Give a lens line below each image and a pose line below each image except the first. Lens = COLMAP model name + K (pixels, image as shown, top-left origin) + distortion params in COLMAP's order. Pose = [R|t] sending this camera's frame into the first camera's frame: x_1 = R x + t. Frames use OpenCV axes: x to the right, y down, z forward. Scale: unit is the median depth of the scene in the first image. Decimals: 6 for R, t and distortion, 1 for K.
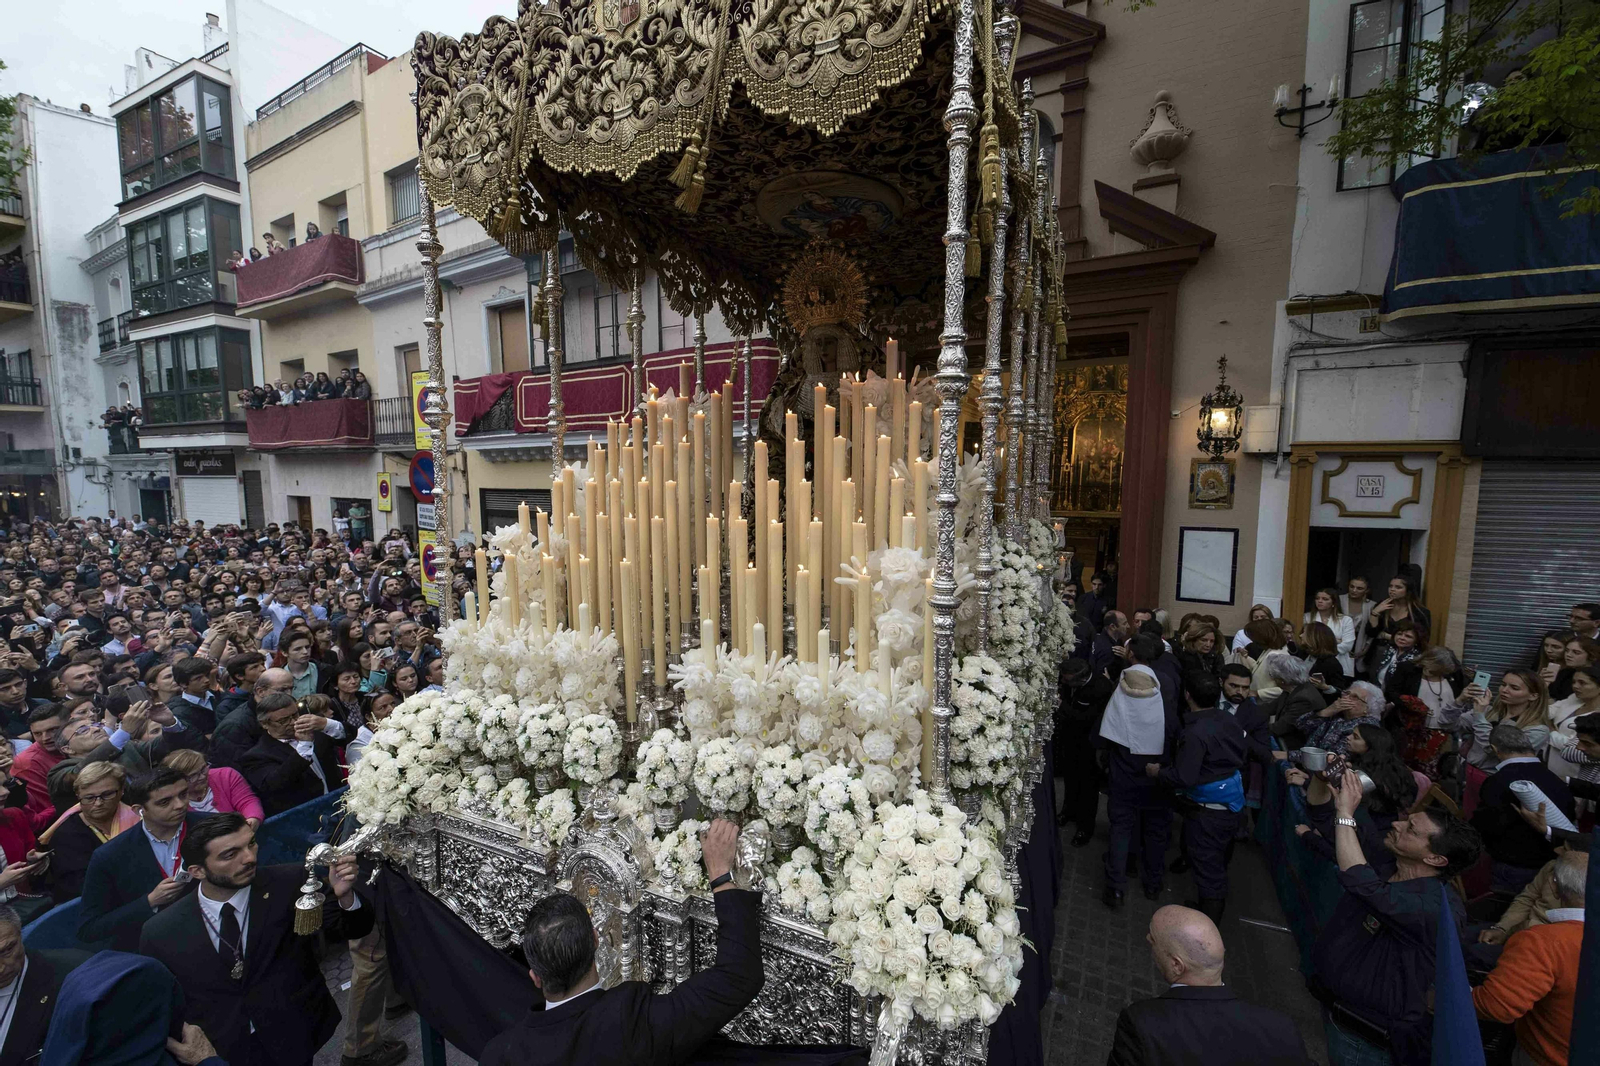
lens RADIAL K [[647.3, 0, 797.0], [0, 647.3, 538.9], [0, 0, 1]] dist [0.011055, -0.008276]
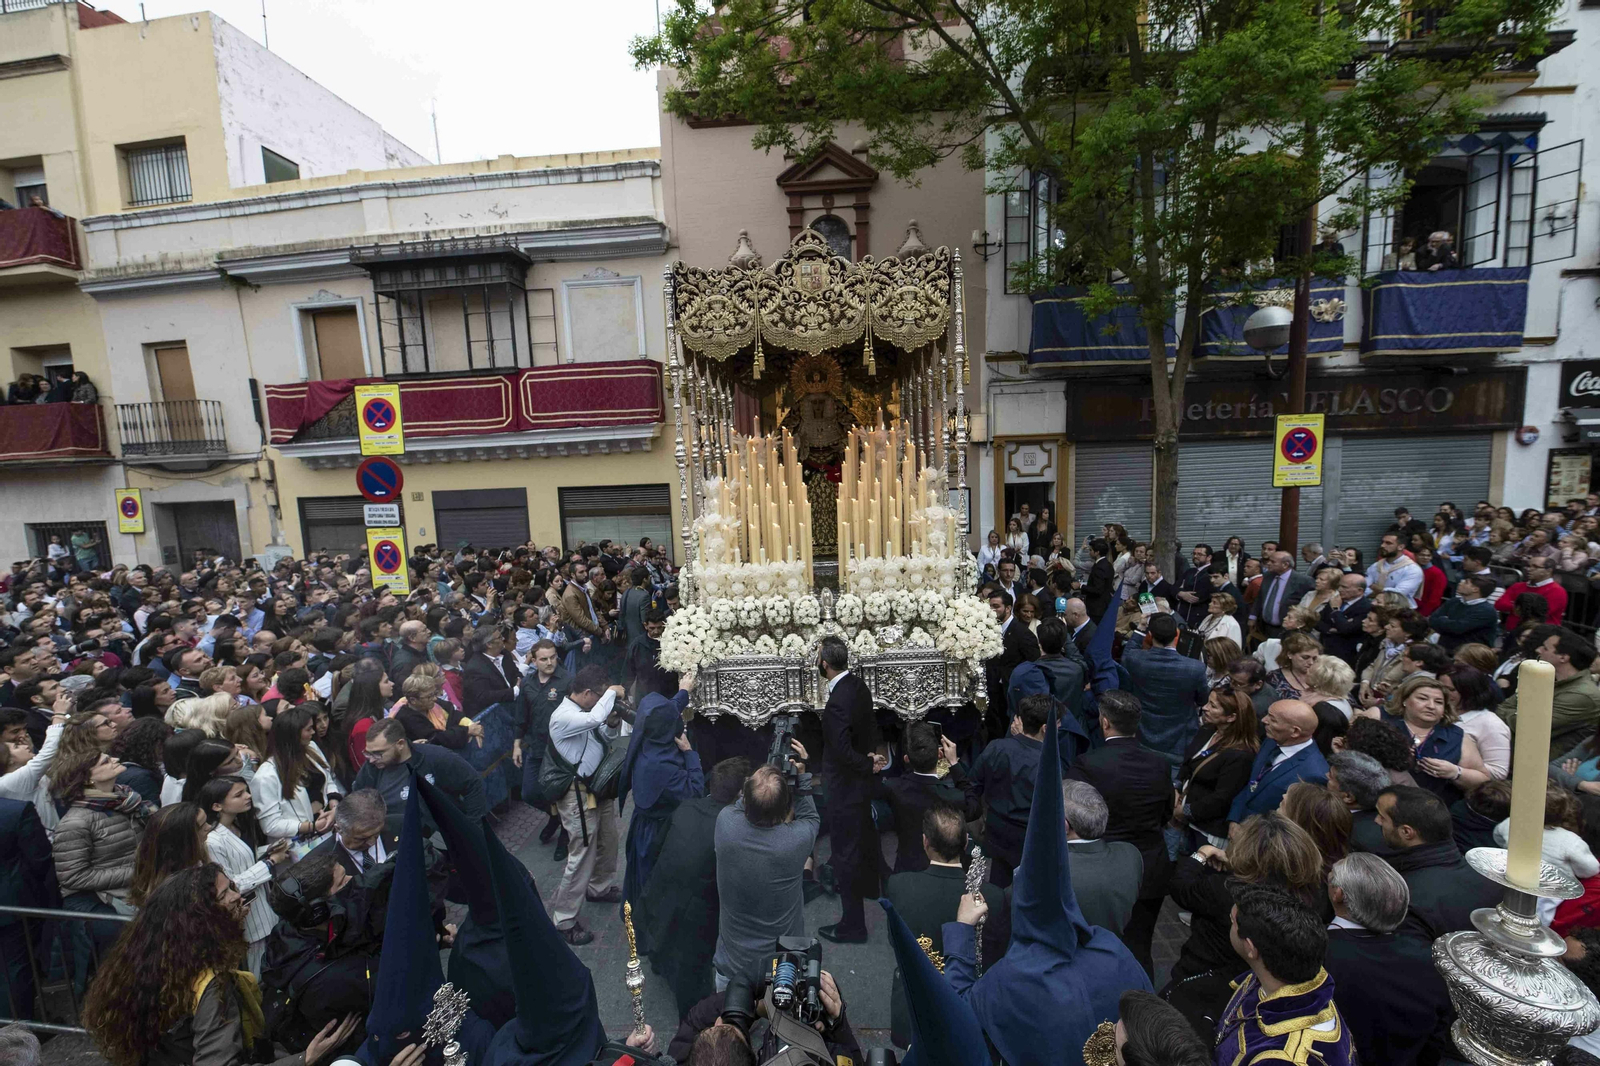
lens RADIAL K [[647.3, 0, 812.1], [0, 647.3, 519.3], [0, 0, 1]] dist [0.011055, -0.008276]
pose [[0.897693, -0.089560, 0.431424, -0.289455], [0.086134, 0.995904, 0.027516, -0.010105], [-0.432121, 0.012459, 0.901729, -0.229245]]
